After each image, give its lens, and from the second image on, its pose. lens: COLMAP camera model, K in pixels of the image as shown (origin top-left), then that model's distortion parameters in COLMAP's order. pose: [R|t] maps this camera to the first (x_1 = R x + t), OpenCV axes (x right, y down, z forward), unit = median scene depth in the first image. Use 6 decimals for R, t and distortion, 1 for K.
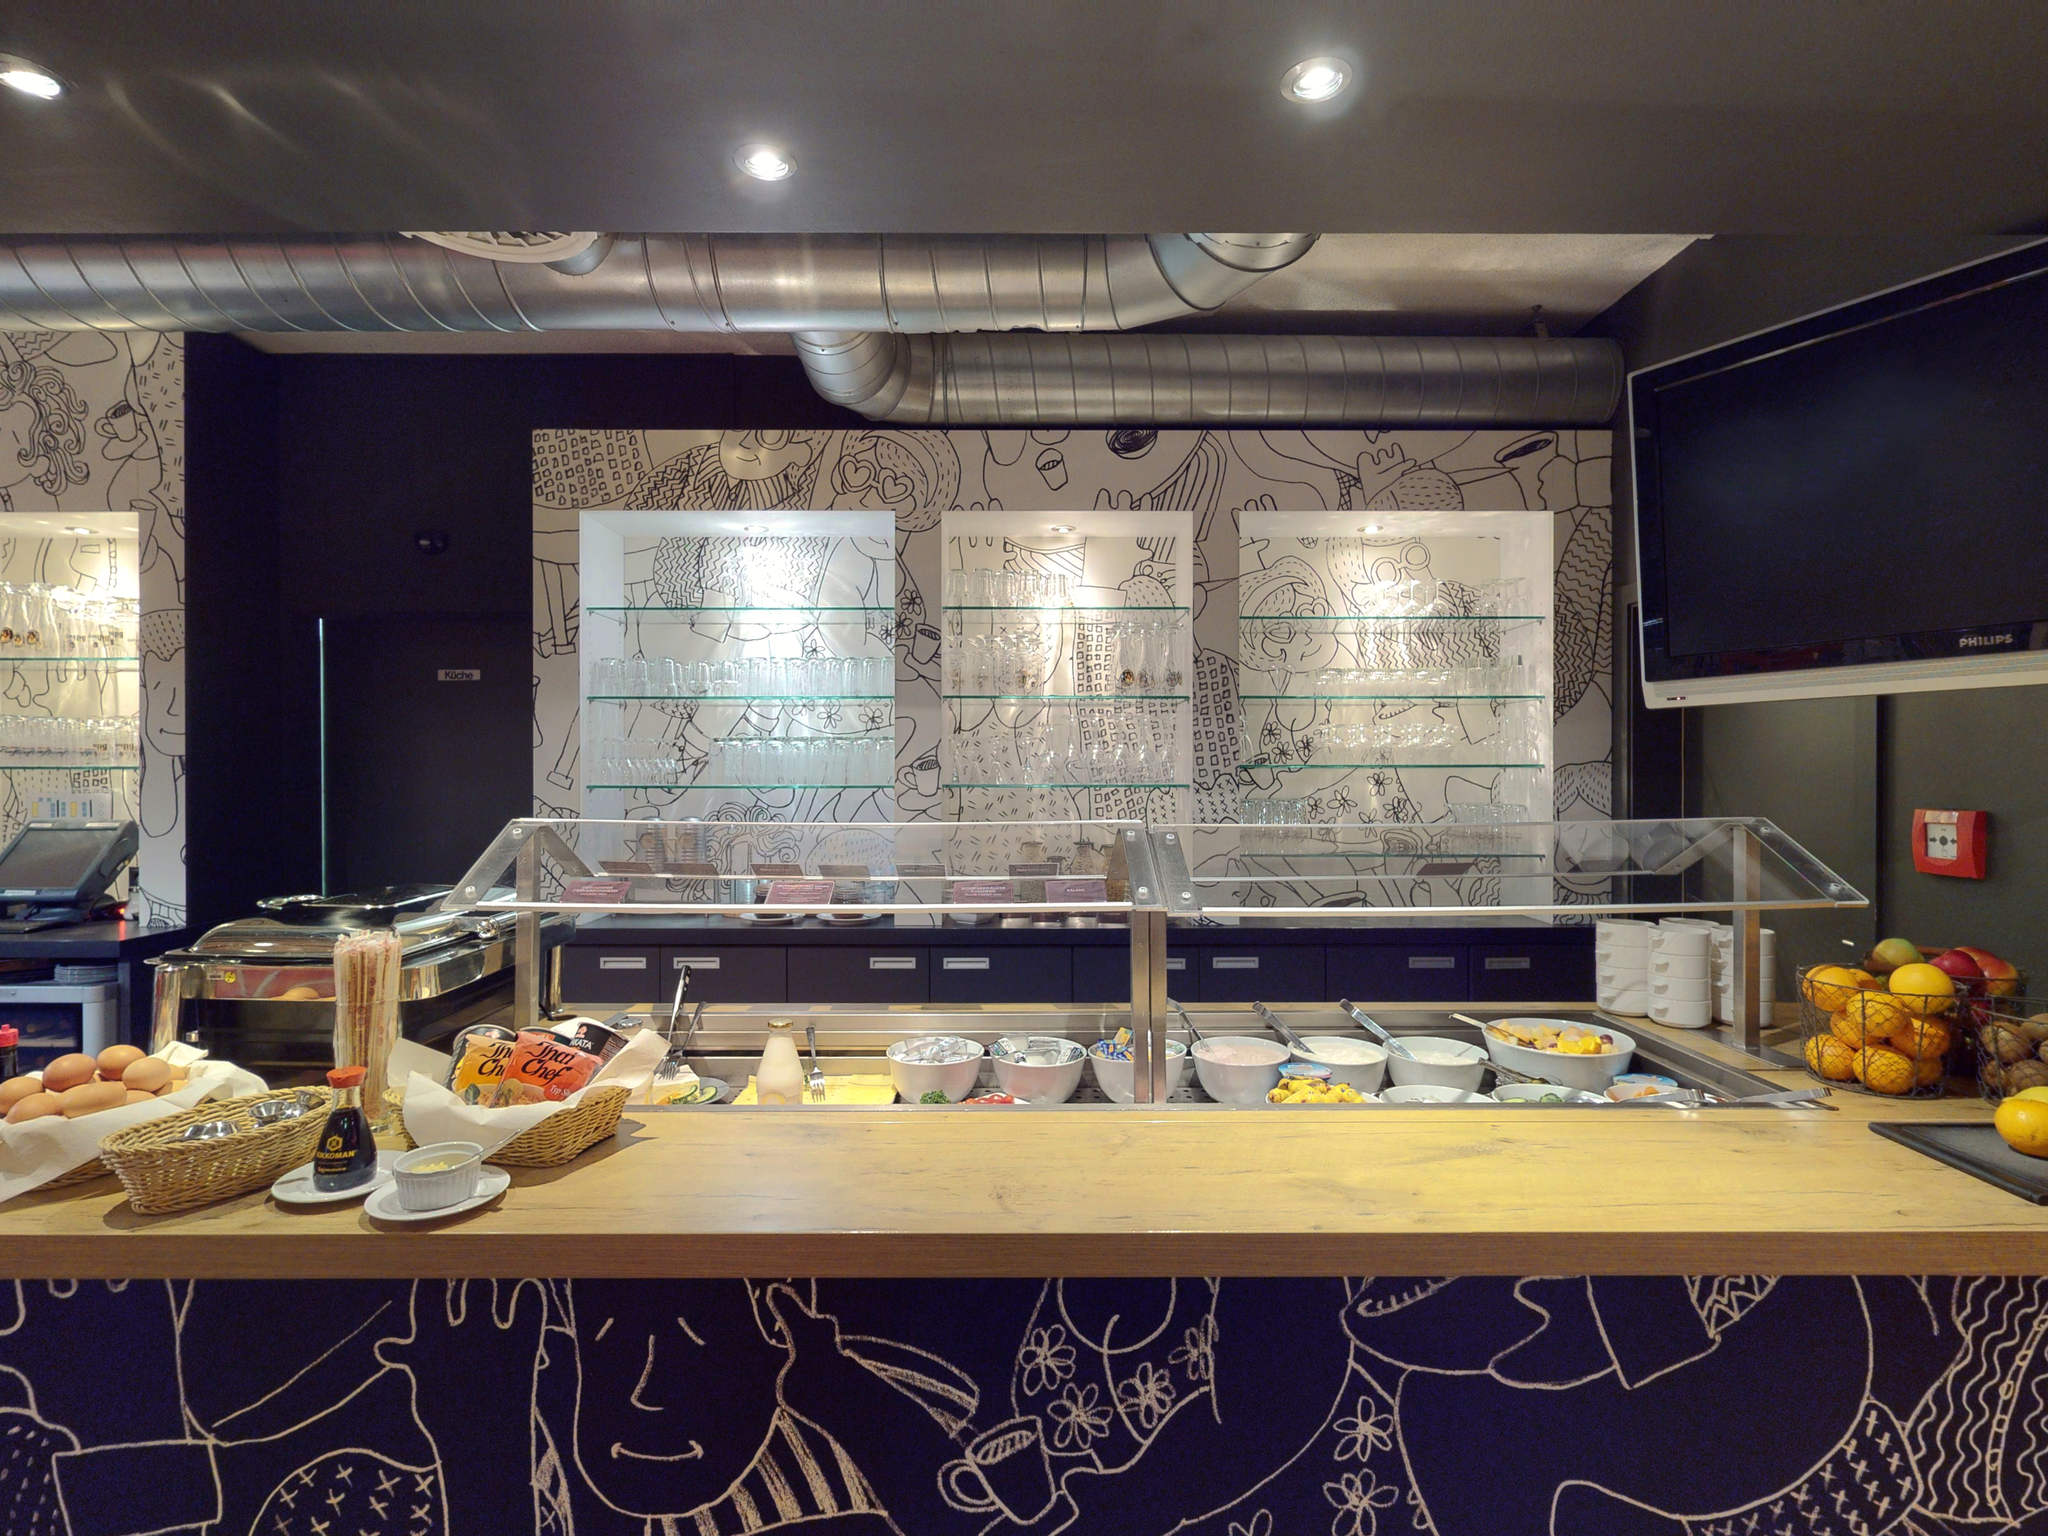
lens RADIAL K [[1002.0, 0, 1023.2], [0, 1002.0, 771.0], [0, 0, 1]] dist [0.000447, -0.000047]
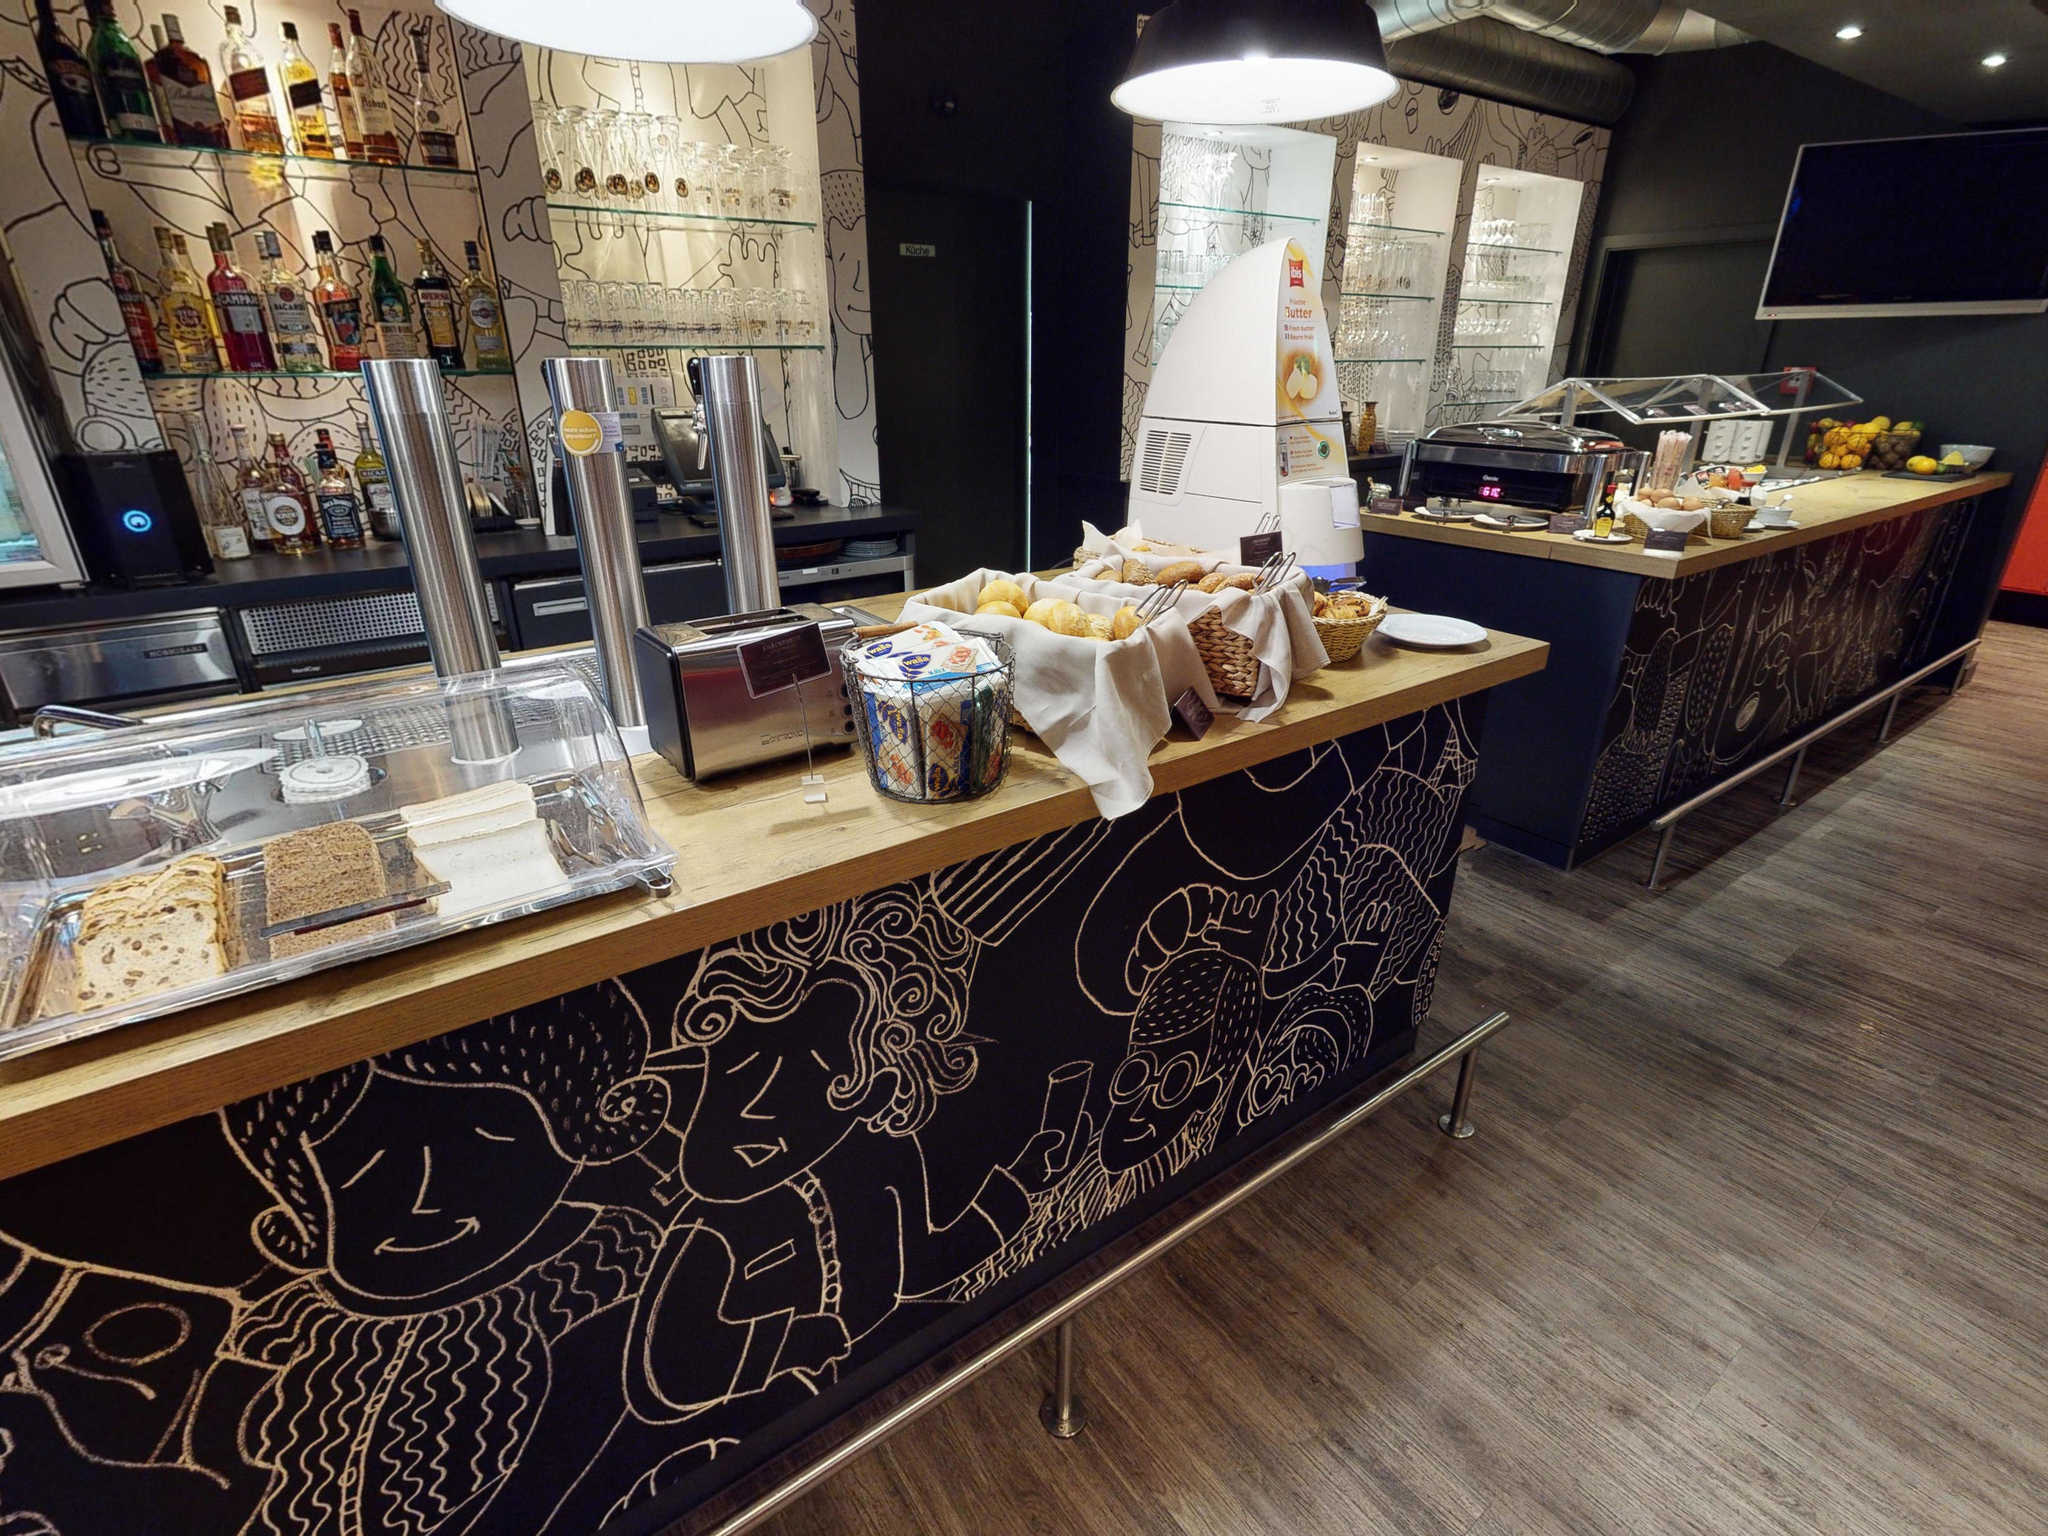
lens RADIAL K [[1002.0, 0, 1023.2], [0, 1002.0, 771.0], [0, 0, 1]] dist [0.000447, -0.000047]
pose [[0.805414, -0.230078, 0.546235, -1.378344], [0.000825, 0.922019, 0.387145, -0.000242], [-0.592712, -0.311361, 0.742796, -0.001201]]
